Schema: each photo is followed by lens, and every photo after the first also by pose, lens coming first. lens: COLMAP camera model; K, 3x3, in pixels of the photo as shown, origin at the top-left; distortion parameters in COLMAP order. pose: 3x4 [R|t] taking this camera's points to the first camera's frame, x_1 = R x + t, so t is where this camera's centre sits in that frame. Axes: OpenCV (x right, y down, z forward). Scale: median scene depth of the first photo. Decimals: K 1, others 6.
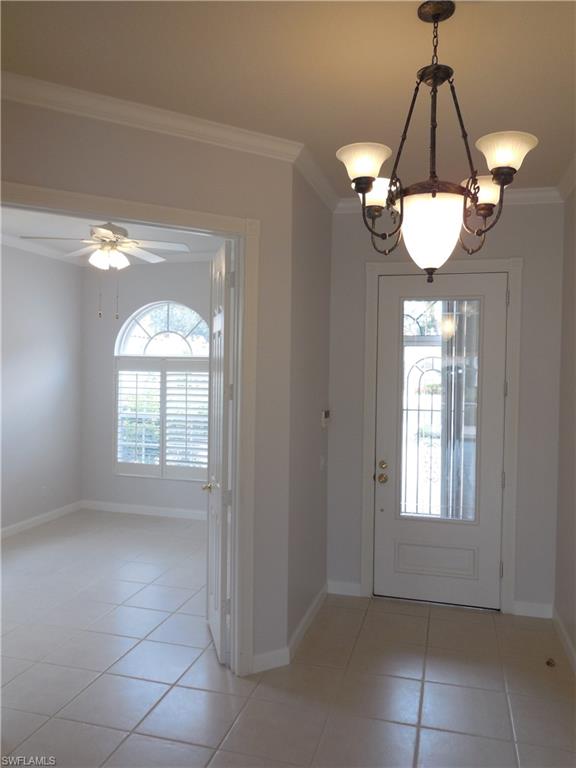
lens RADIAL K [[575.9, 0, 290.6], [0, 575.9, 384.8], [0, 0, 1]] dist [-0.009665, -0.001377]
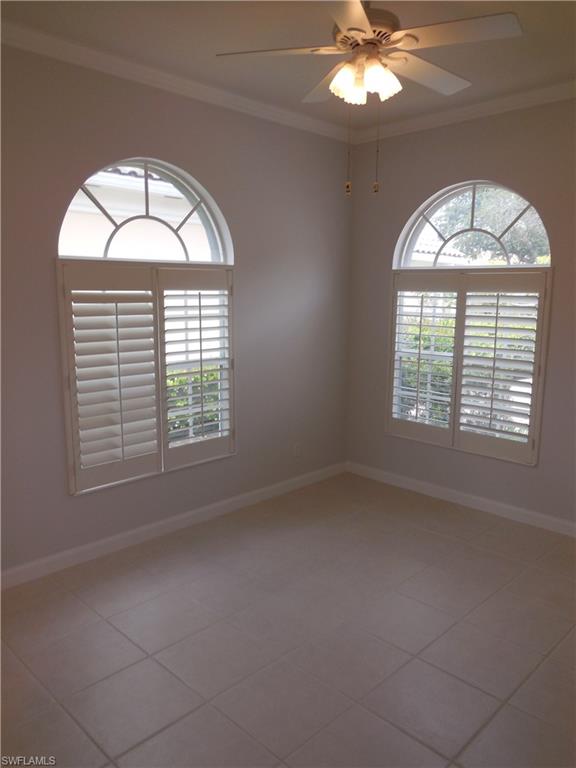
lens RADIAL K [[575.9, 0, 290.2], [0, 575.9, 387.8], [0, 0, 1]] dist [-0.009665, -0.001377]
pose [[0.871385, 0.074289, -0.484943, -0.062554], [-0.006788, 0.990200, 0.139493, -0.004564], [0.490554, -0.118260, 0.863349, 0.312321]]
